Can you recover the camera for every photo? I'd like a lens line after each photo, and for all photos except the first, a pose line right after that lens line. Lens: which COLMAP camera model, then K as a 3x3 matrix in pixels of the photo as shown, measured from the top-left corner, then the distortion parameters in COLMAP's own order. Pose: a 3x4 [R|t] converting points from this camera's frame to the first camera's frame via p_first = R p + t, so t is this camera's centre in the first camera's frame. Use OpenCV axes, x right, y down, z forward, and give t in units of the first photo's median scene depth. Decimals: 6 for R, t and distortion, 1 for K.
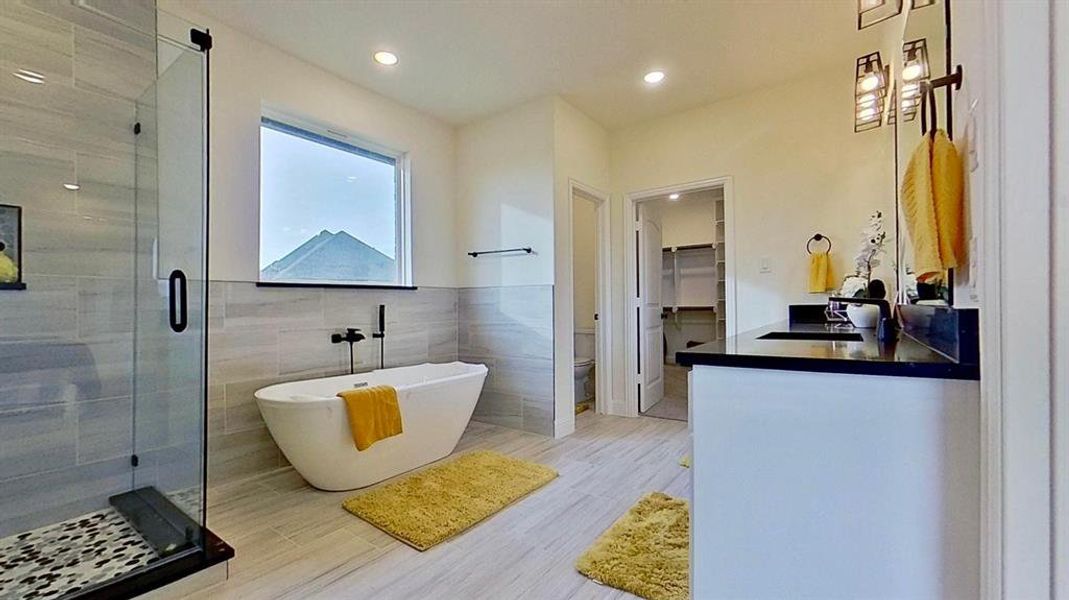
lens RADIAL K [[428.5, 0, 532.6], [0, 428.5, 307.7], [0, 0, 1]] dist [-0.000374, 0.000000]
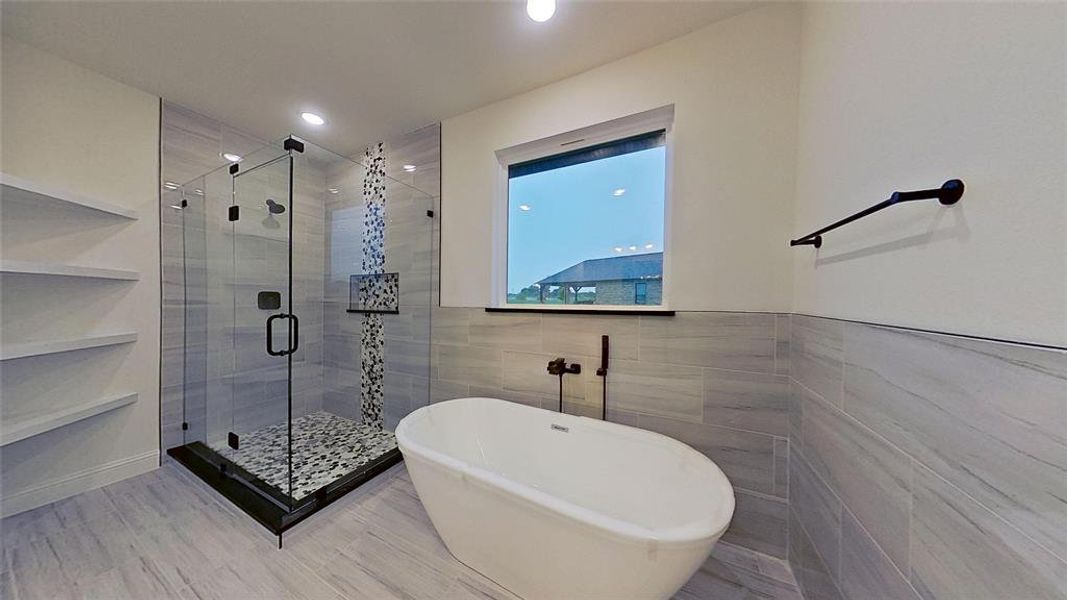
lens RADIAL K [[289.5, 0, 533.5], [0, 289.5, 300.0], [0, 0, 1]] dist [0.000041, 0.000001]
pose [[0.192017, 0.019033, -0.981207, 0.191570], [-0.018379, 0.999706, 0.015795, -0.101005], [0.981219, 0.015001, 0.192311, 0.998299]]
